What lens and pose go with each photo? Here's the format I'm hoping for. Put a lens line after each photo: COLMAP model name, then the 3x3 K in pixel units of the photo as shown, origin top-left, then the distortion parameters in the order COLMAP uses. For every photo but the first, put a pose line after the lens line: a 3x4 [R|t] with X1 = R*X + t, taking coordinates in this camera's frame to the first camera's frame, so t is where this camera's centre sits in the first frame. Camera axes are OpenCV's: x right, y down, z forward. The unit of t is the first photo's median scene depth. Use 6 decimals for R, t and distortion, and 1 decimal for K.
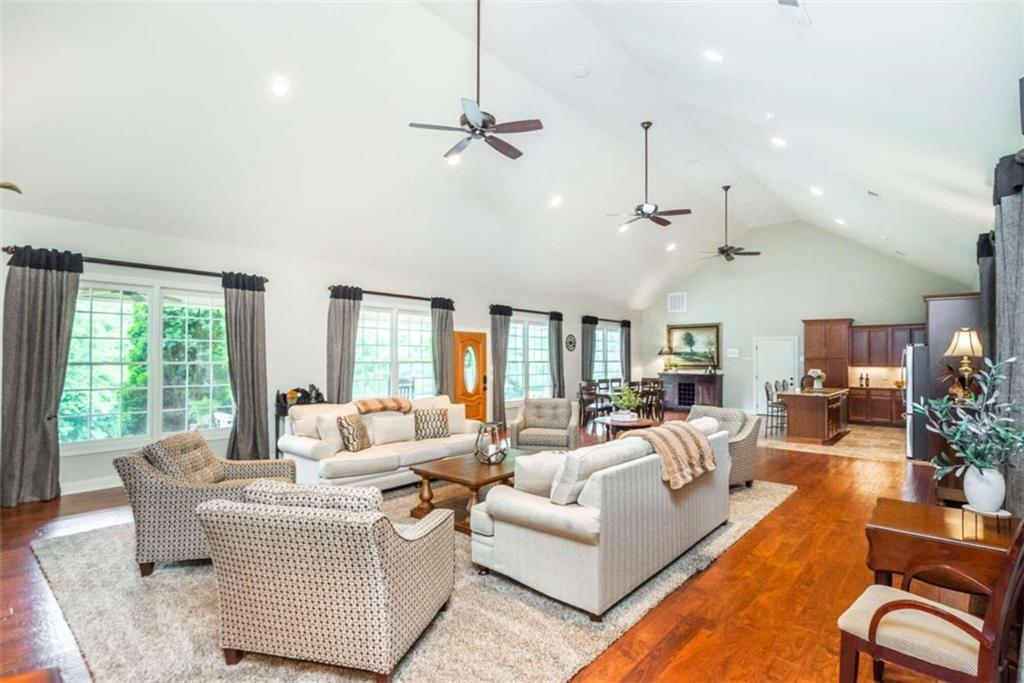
lens RADIAL K [[504.4, 0, 519.0], [0, 504.4, 349.5], [0, 0, 1]] dist [-0.016499, 0.000311]
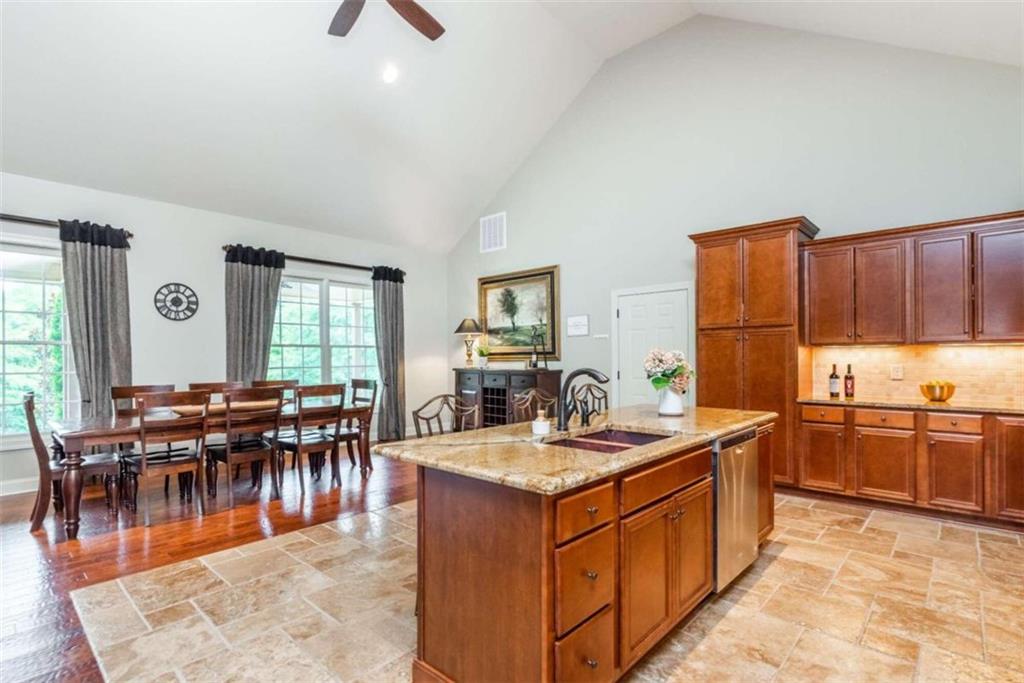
lens RADIAL K [[481.7, 0, 536.3], [0, 481.7, 361.1], [0, 0, 1]] dist [0.002869, 0.000537]
pose [[0.999798, -0.009869, -0.017534, 0.401002], [0.010355, 0.999557, 0.027891, 0.028383], [0.017251, -0.028067, 0.999457, 0.543516]]
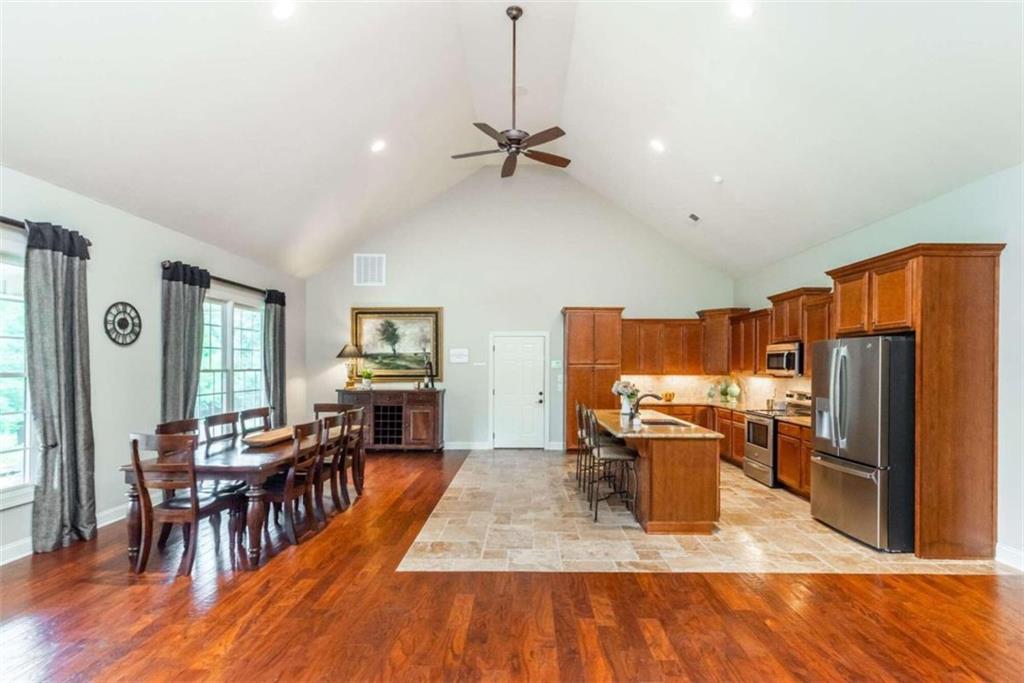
lens RADIAL K [[481.7, 0, 523.9], [0, 481.7, 363.1], [0, 0, 1]] dist [0.002869, 0.000537]
pose [[0.756686, -0.000365, 0.653779, 0.087688], [-0.011444, 0.999839, 0.013803, 0.007398], [-0.653679, -0.017927, 0.756560, 0.491032]]
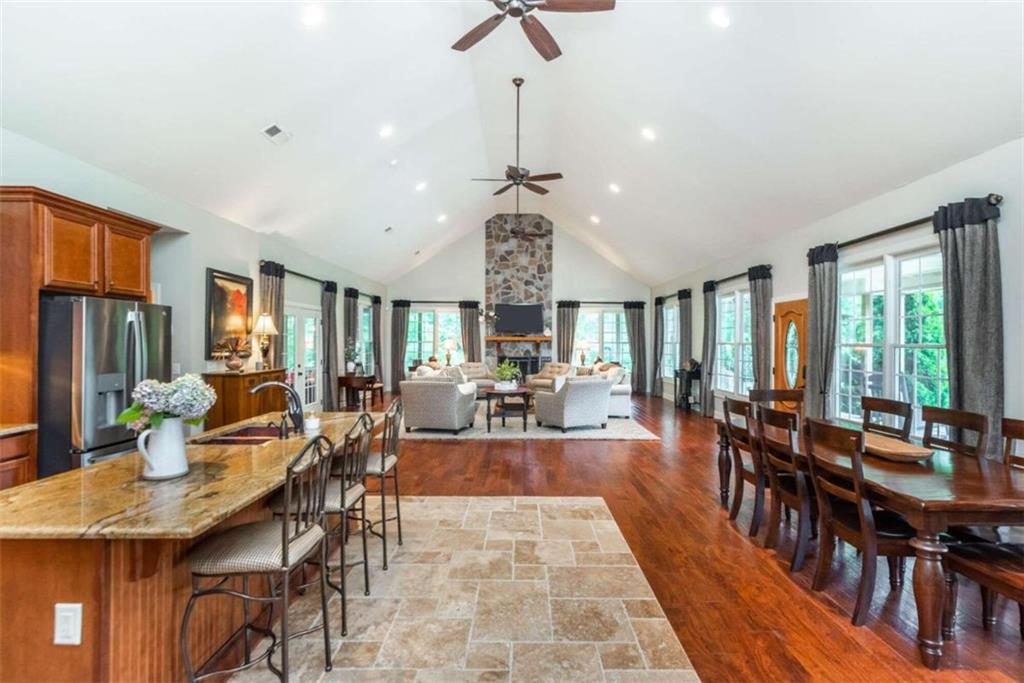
lens RADIAL K [[481.7, 0, 513.5], [0, 481.7, 341.1], [0, 0, 1]] dist [0.002869, 0.000537]
pose [[-0.762442, -0.006497, -0.647024, 0.473805], [0.005358, 0.999852, -0.016354, 0.021487], [0.647034, -0.015936, -0.762294, 0.953804]]
